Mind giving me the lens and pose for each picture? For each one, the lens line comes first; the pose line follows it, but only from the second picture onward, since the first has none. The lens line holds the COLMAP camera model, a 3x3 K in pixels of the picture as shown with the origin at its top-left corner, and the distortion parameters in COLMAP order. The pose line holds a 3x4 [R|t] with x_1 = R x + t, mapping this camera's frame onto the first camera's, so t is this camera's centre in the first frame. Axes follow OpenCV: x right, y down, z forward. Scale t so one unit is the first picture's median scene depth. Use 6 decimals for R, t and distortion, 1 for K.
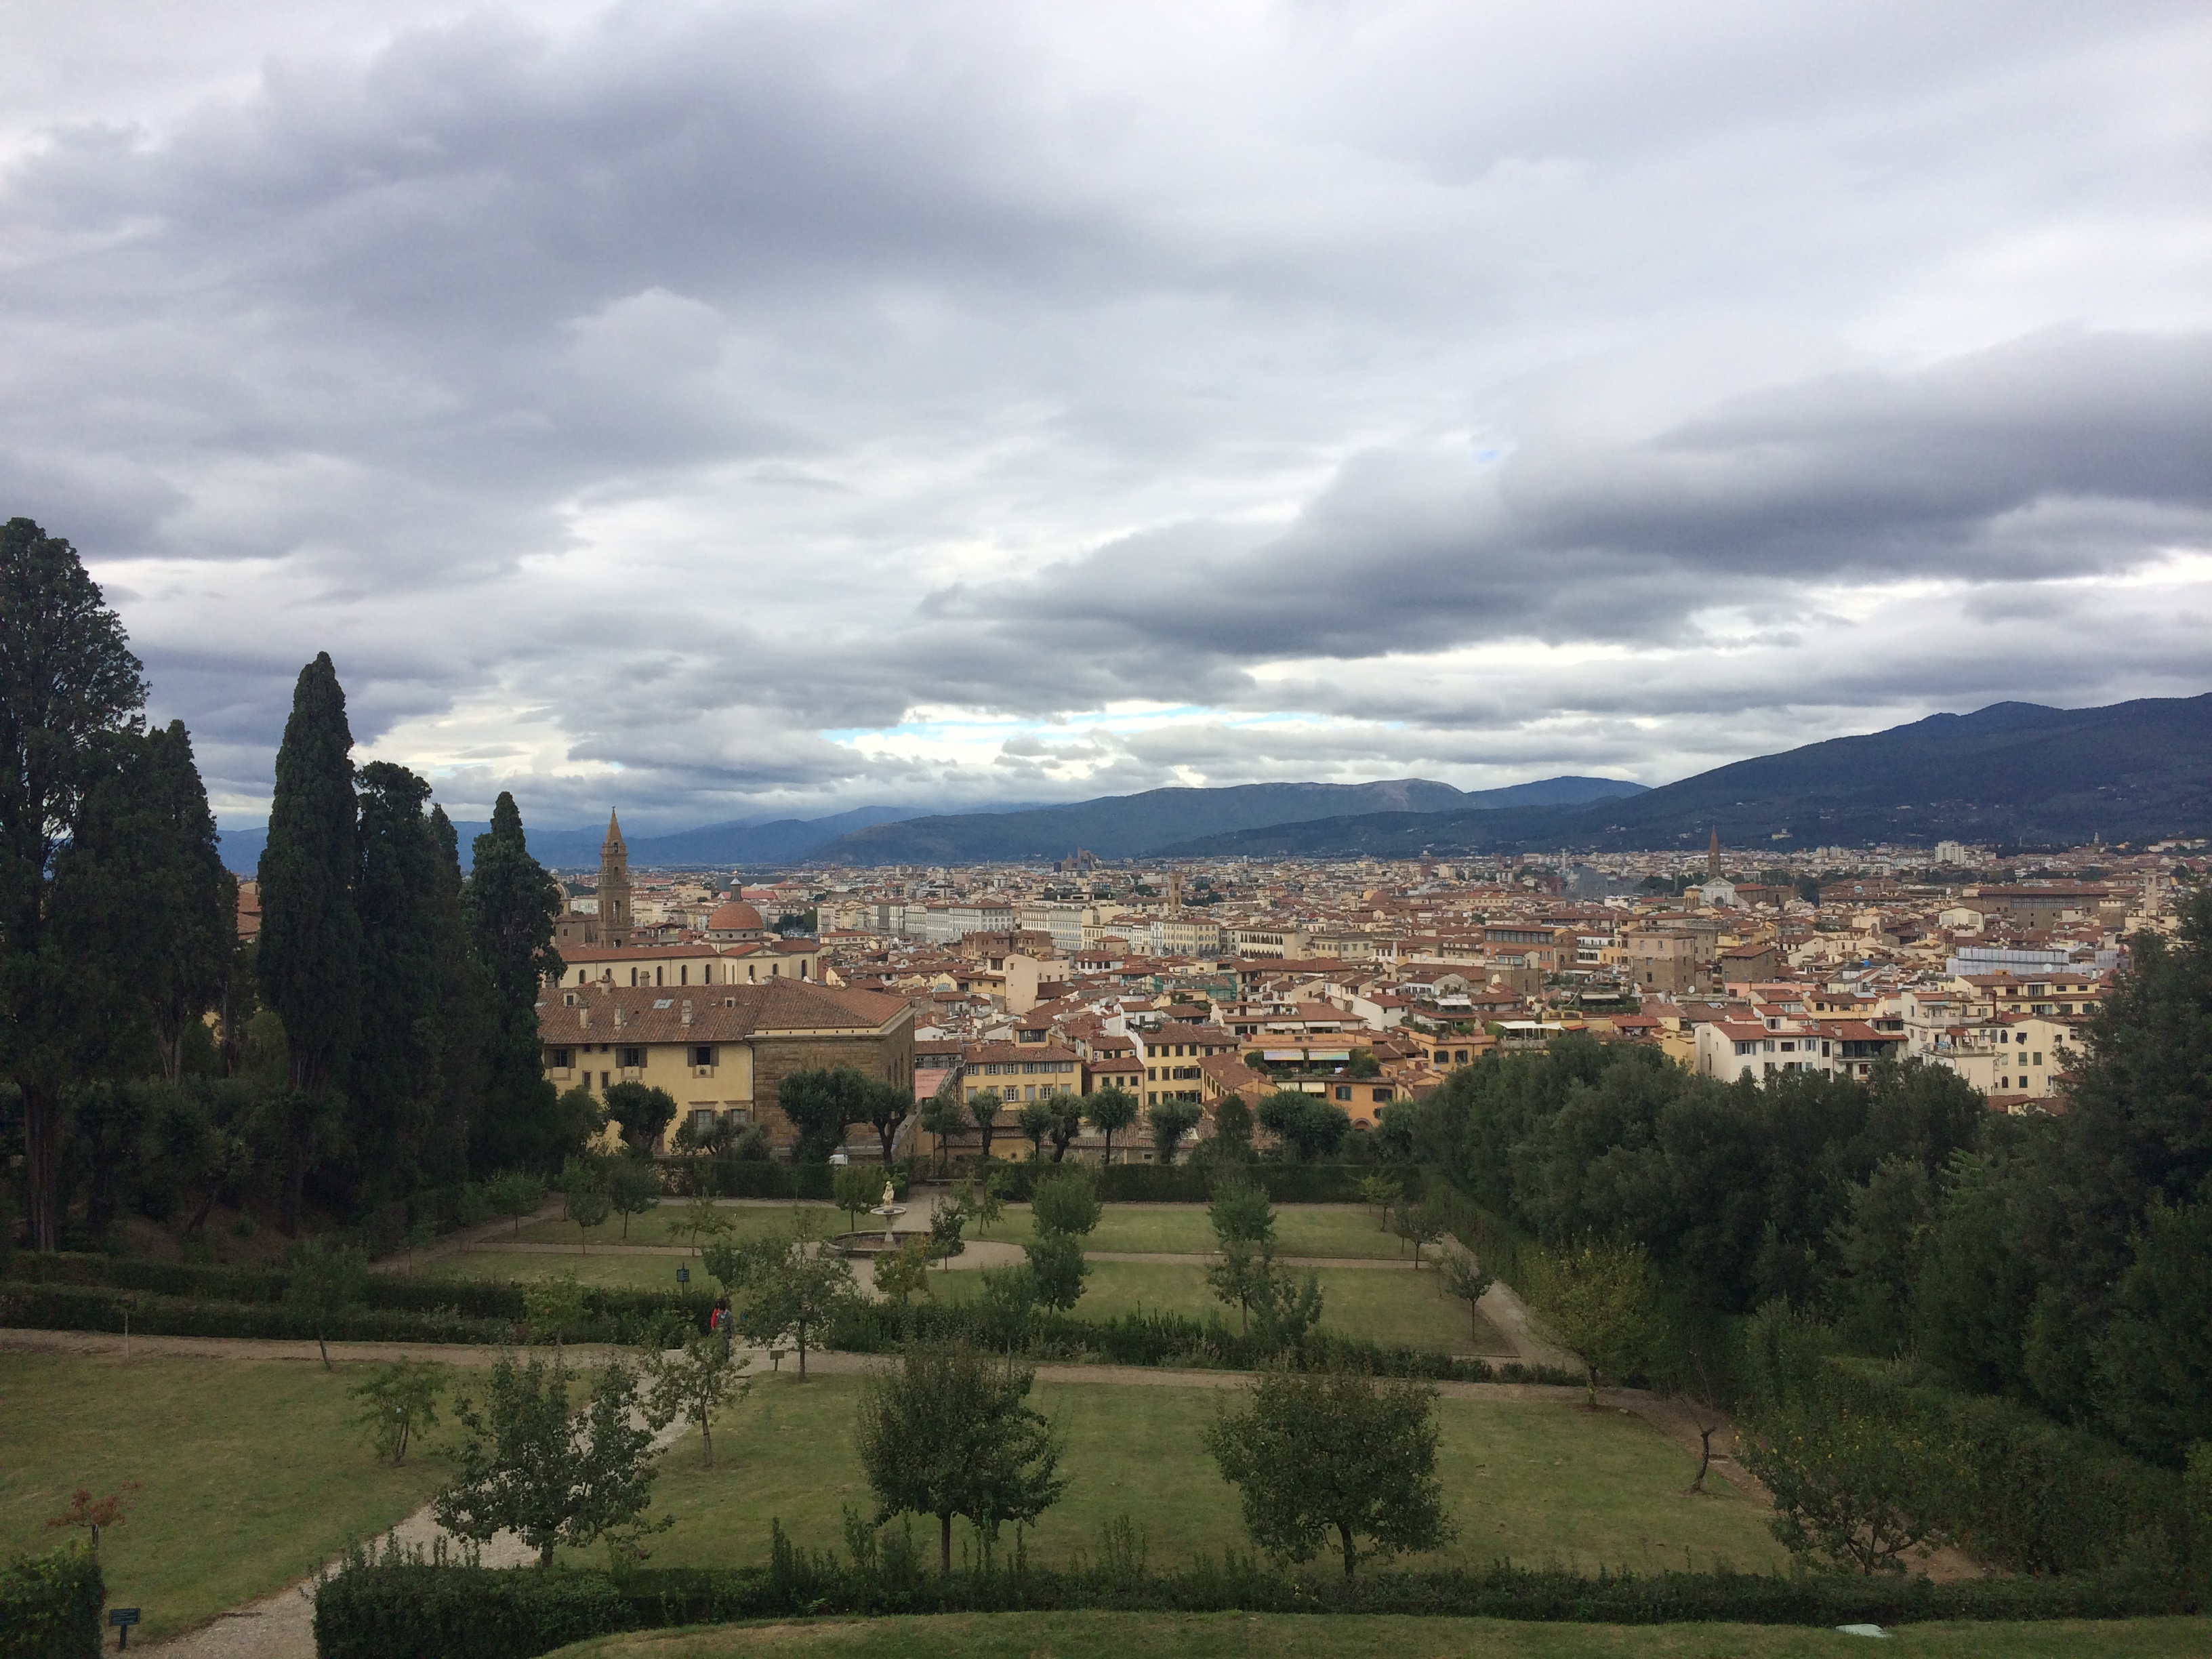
lens RADIAL K [[1903.0, 0, 1097.4], [0, 1903.0, 845.6], [0, 0, 1]] dist [0.063626, -0.066892]
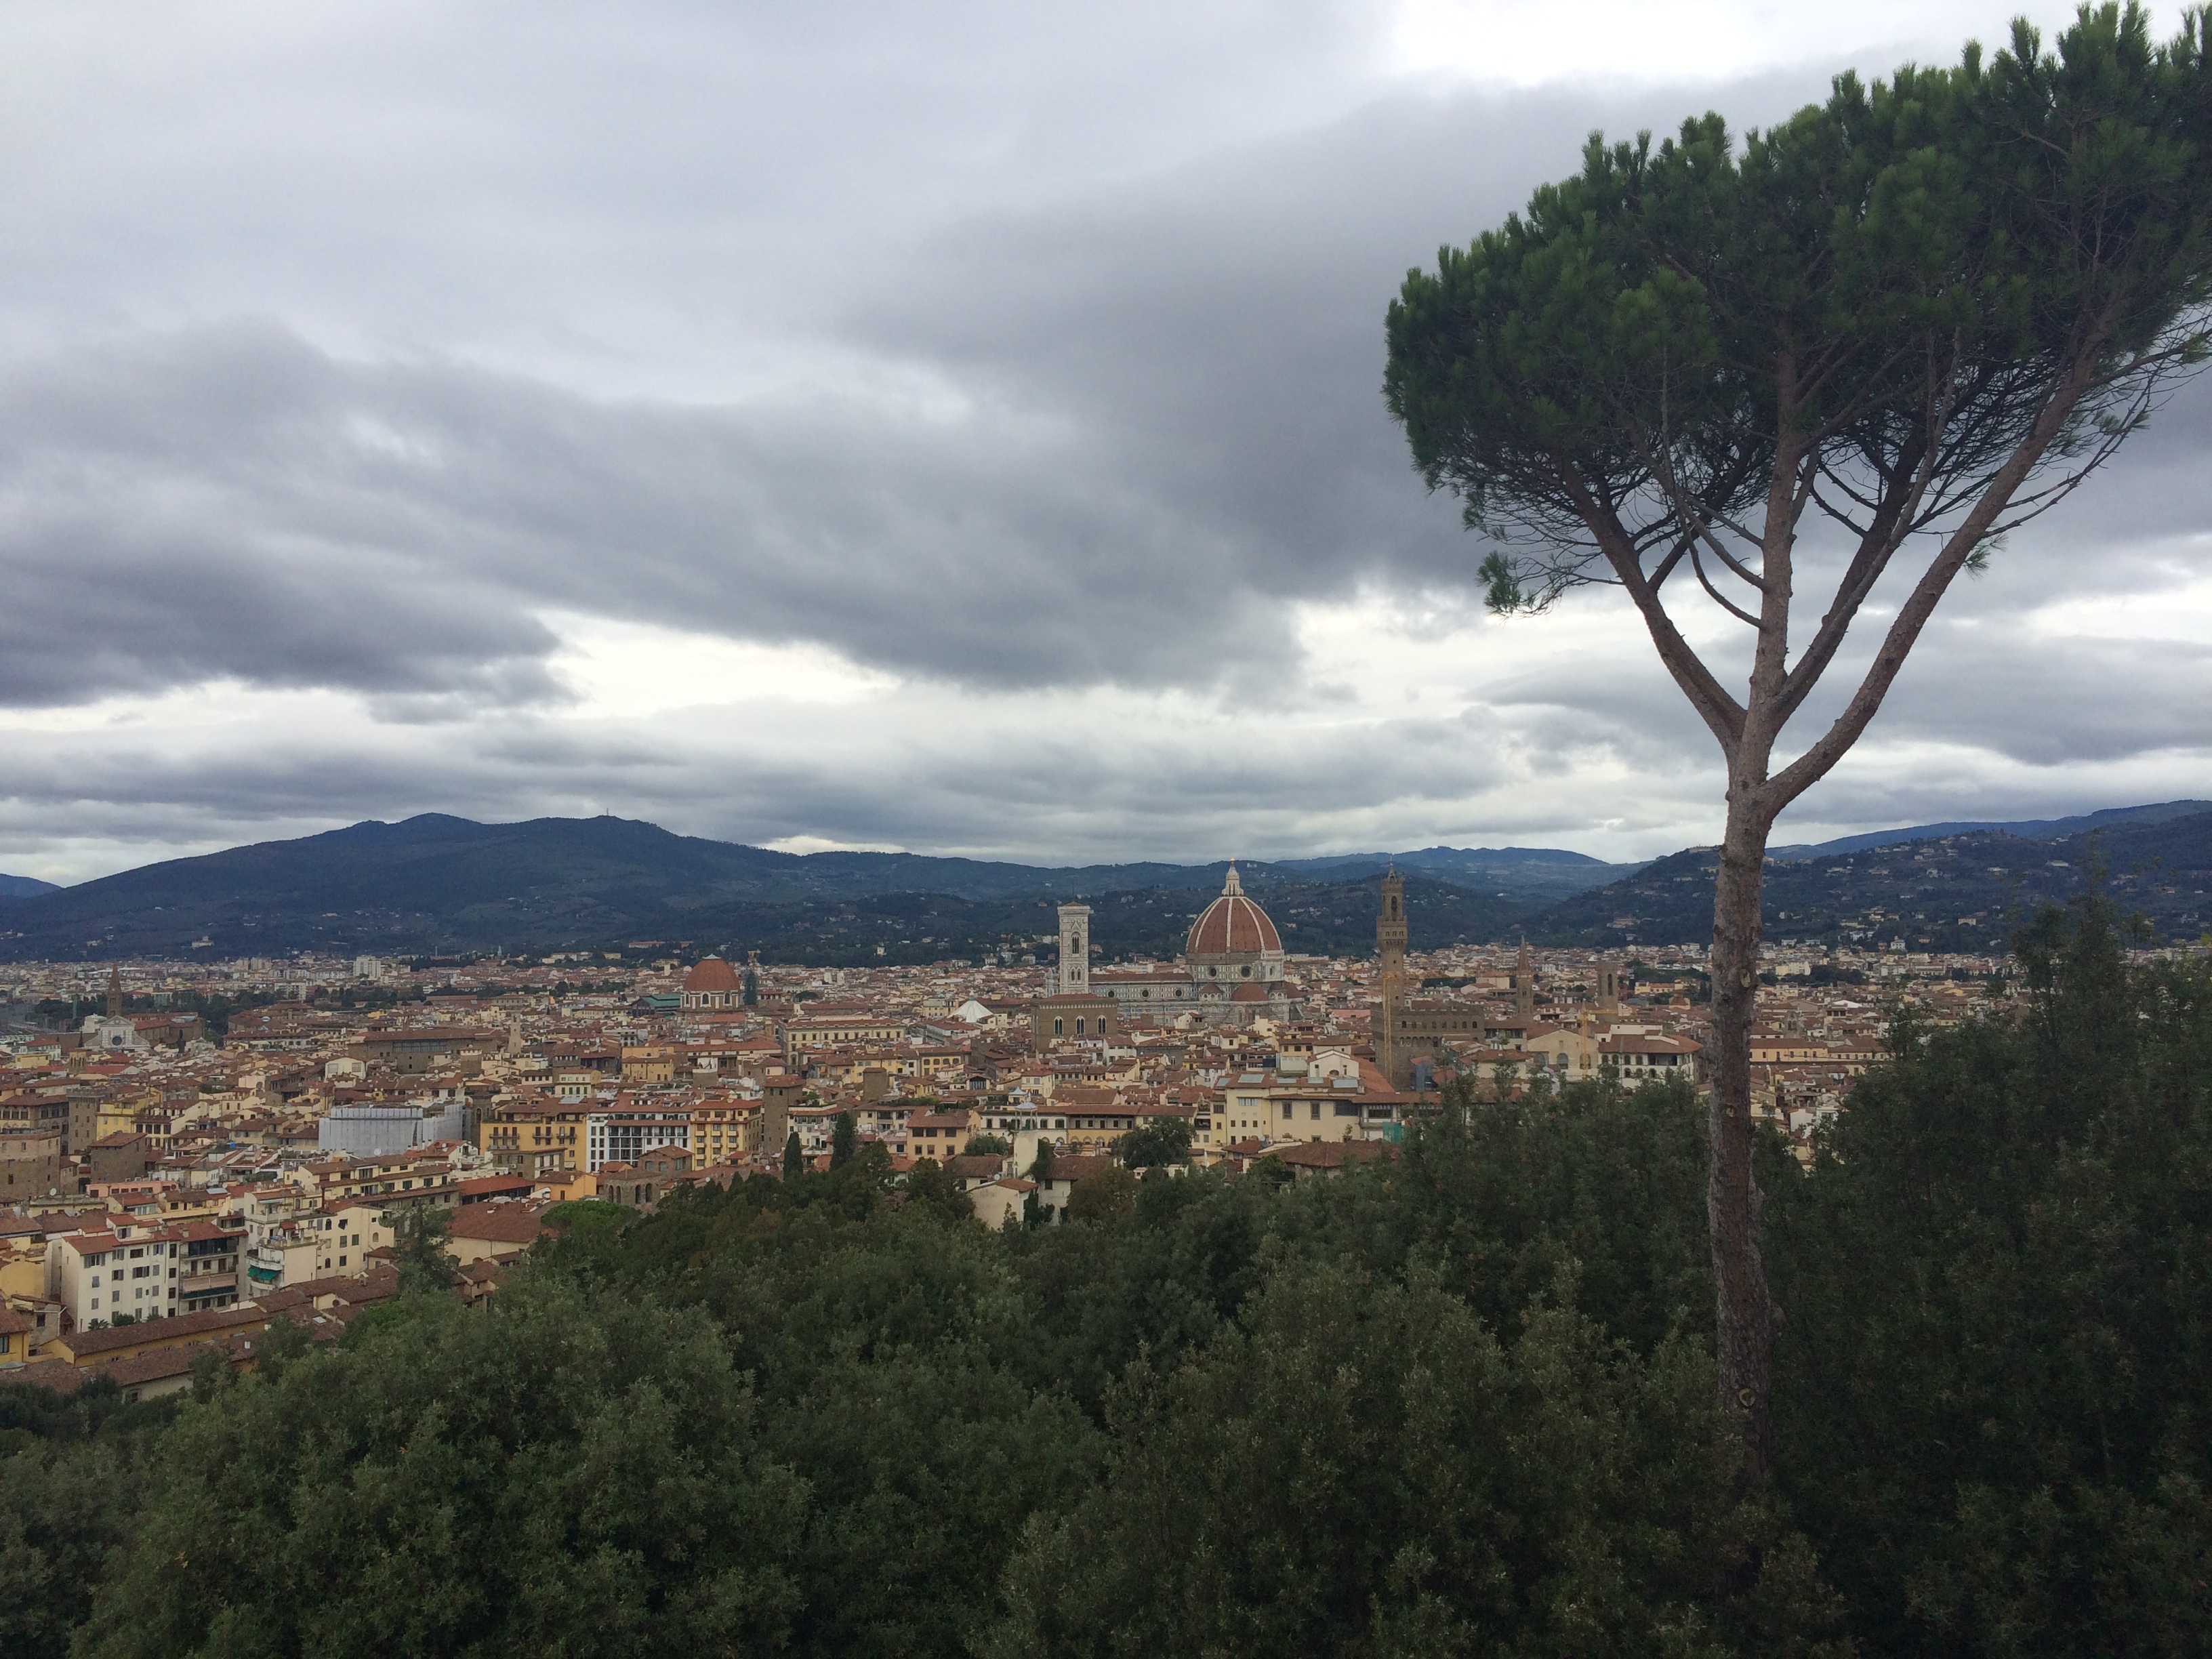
lens RADIAL K [[1903.0, 0, 1114.5], [0, 1903.0, 845.5], [0, 0, 1]] dist [0.063626, -0.066892]
pose [[0.708837, 0.035719, 0.704467, -0.018011], [0.000481, 0.998692, -0.051122, -0.040025], [-0.705372, 0.036576, 0.707893, -0.107479]]
